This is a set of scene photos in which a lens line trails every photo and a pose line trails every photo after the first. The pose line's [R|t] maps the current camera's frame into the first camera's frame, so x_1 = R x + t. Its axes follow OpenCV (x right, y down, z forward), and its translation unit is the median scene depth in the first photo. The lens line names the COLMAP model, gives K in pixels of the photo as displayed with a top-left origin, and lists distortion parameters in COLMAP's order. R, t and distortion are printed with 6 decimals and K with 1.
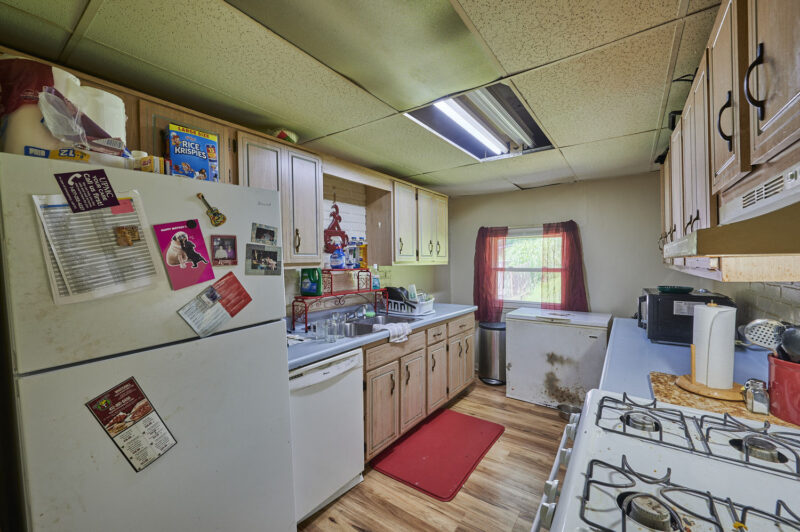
lens RADIAL K [[315.1, 0, 395.1], [0, 315.1, 267.4], [0, 0, 1]] dist [-0.002284, -0.000400]
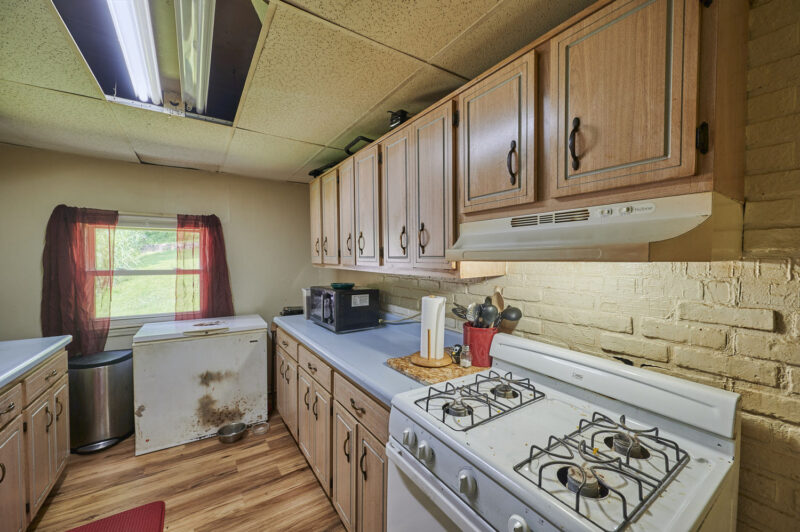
lens RADIAL K [[315.1, 0, 395.1], [0, 315.1, 267.4], [0, 0, 1]] dist [-0.002284, -0.000400]
pose [[0.347050, -0.016929, 0.937694, -0.102160], [0.012955, 0.999828, 0.013256, -0.008416], [-0.937757, 0.007547, 0.347210, 0.244456]]
